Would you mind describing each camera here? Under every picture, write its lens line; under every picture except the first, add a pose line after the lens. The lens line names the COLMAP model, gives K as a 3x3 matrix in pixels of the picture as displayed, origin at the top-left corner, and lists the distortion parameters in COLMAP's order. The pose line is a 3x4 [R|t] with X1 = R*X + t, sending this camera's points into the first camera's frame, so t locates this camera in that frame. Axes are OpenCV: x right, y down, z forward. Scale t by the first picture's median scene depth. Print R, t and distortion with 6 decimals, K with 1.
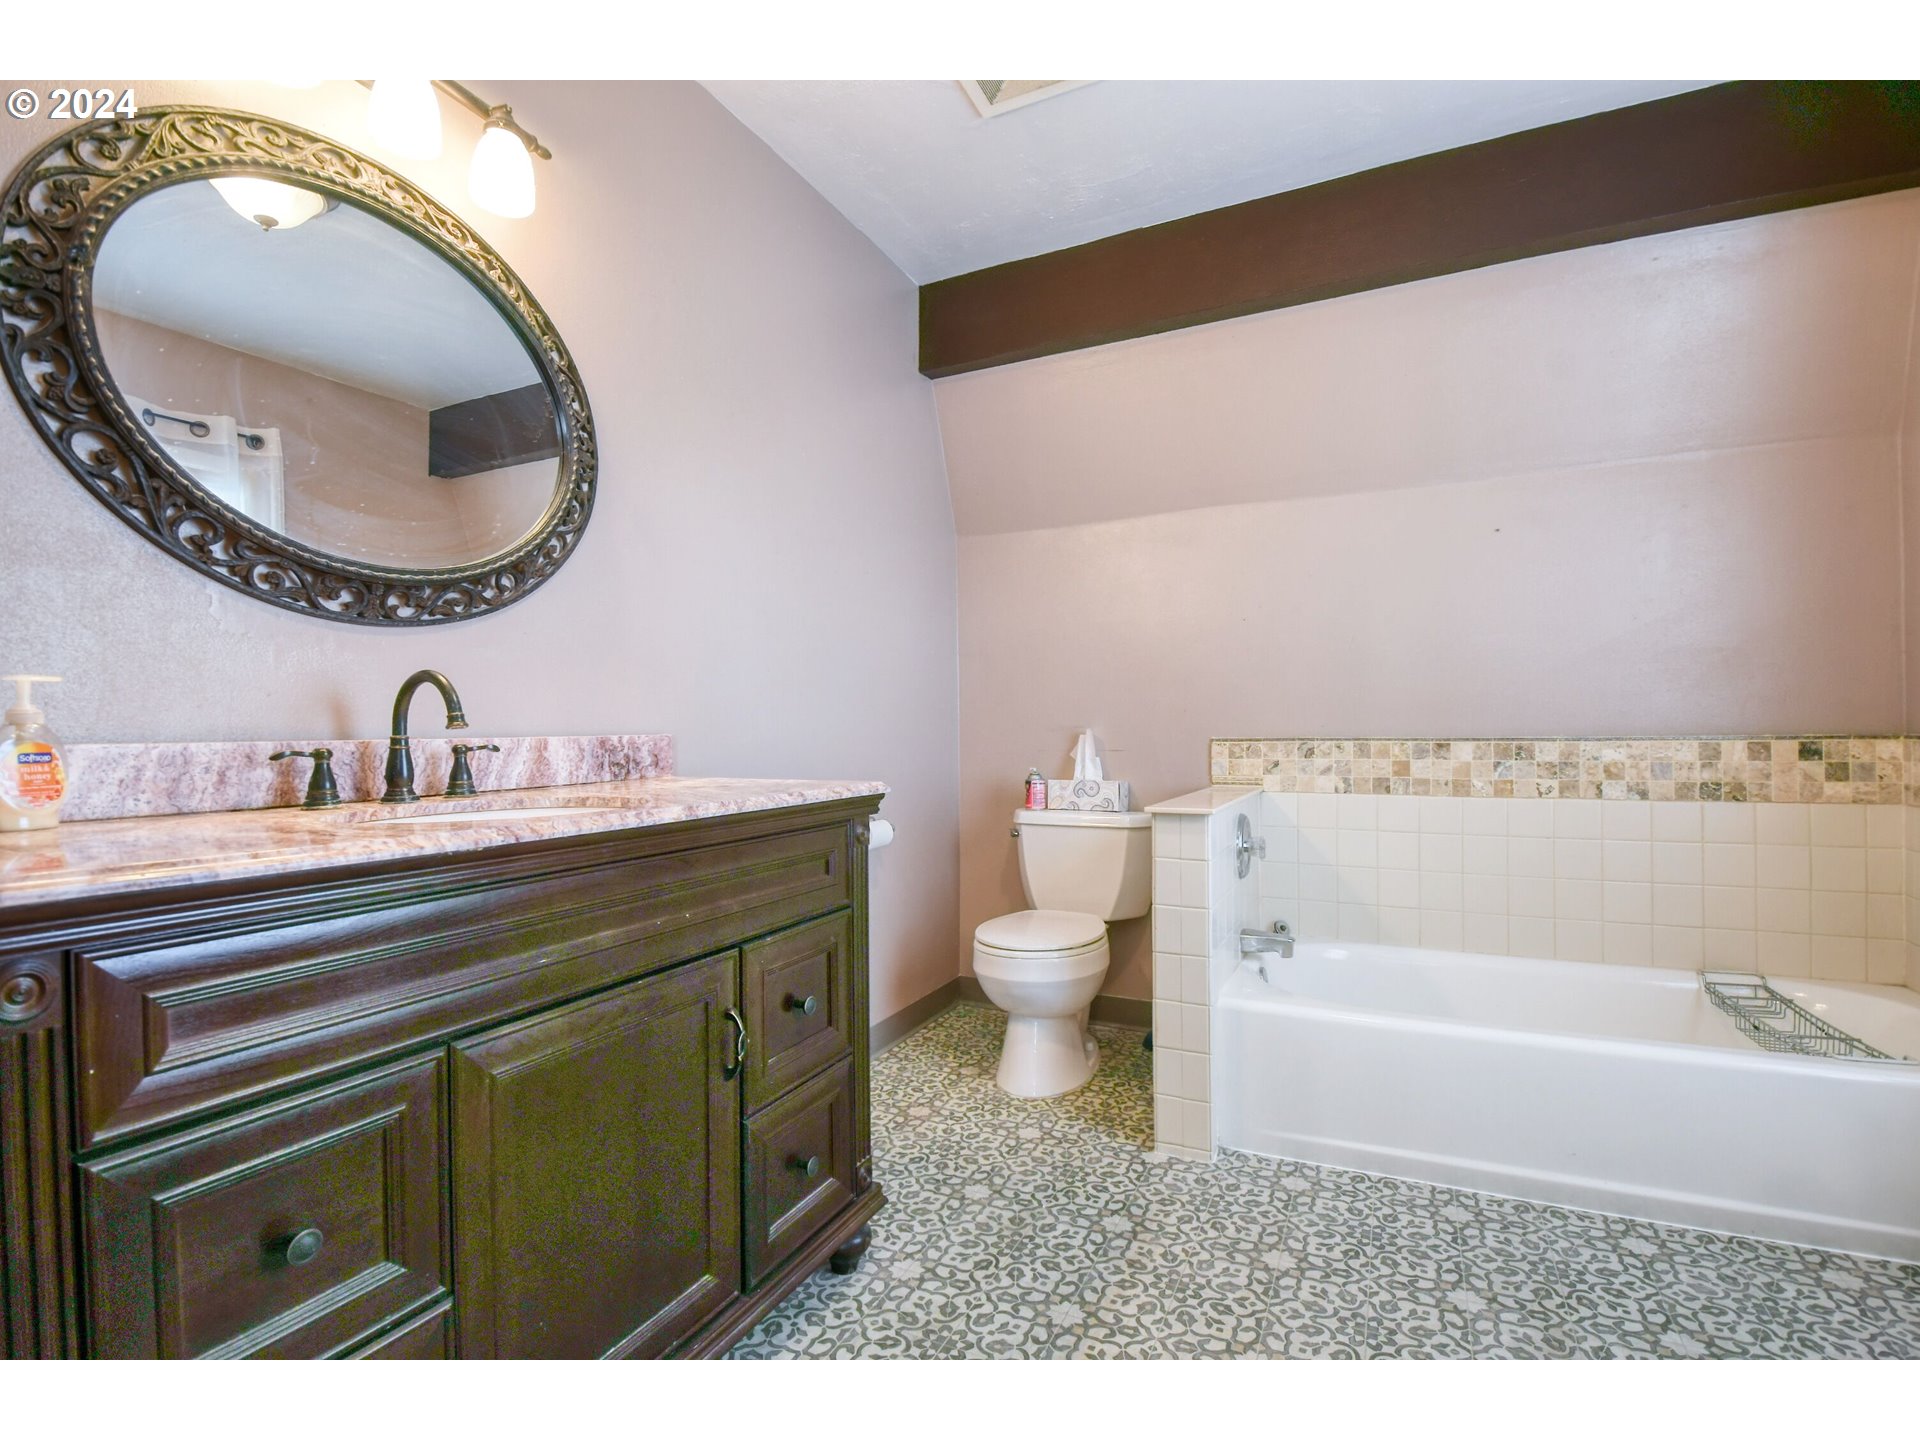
lens RADIAL K [[914.3, 0, 955.1], [0, 914.3, 725.4], [0, 0, 1]] dist [0.002865, -0.020072]
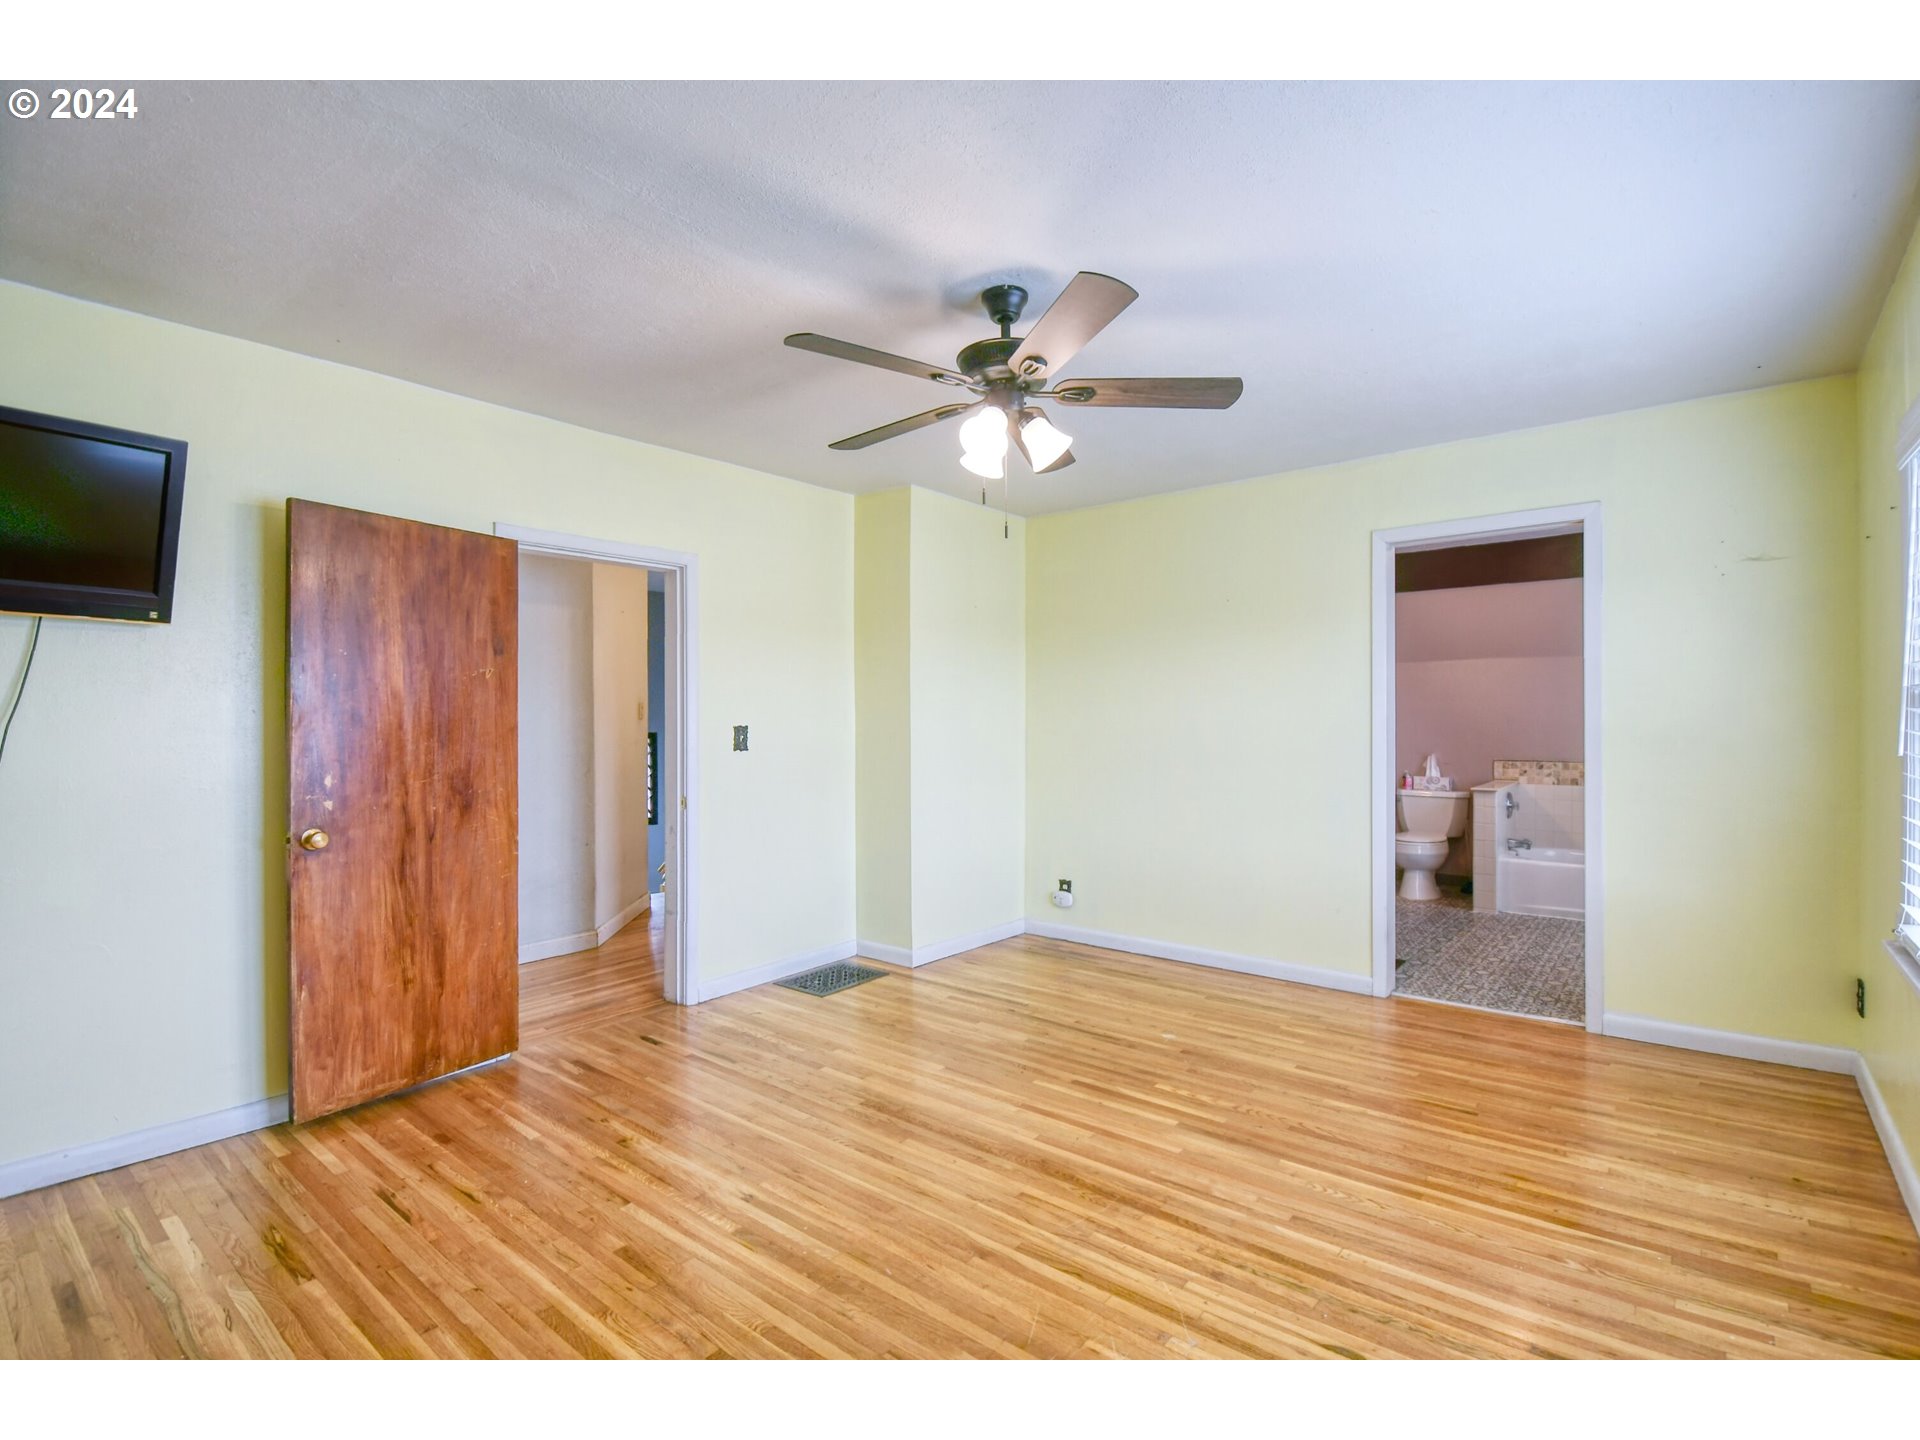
lens RADIAL K [[914.3, 0, 955.1], [0, 914.3, 725.4], [0, 0, 1]] dist [0.002865, -0.020072]
pose [[0.972258, 0.006969, -0.233808, -0.527164], [-0.002947, 0.999842, 0.017548, -0.113930], [0.233893, -0.016372, 0.972124, -1.625262]]
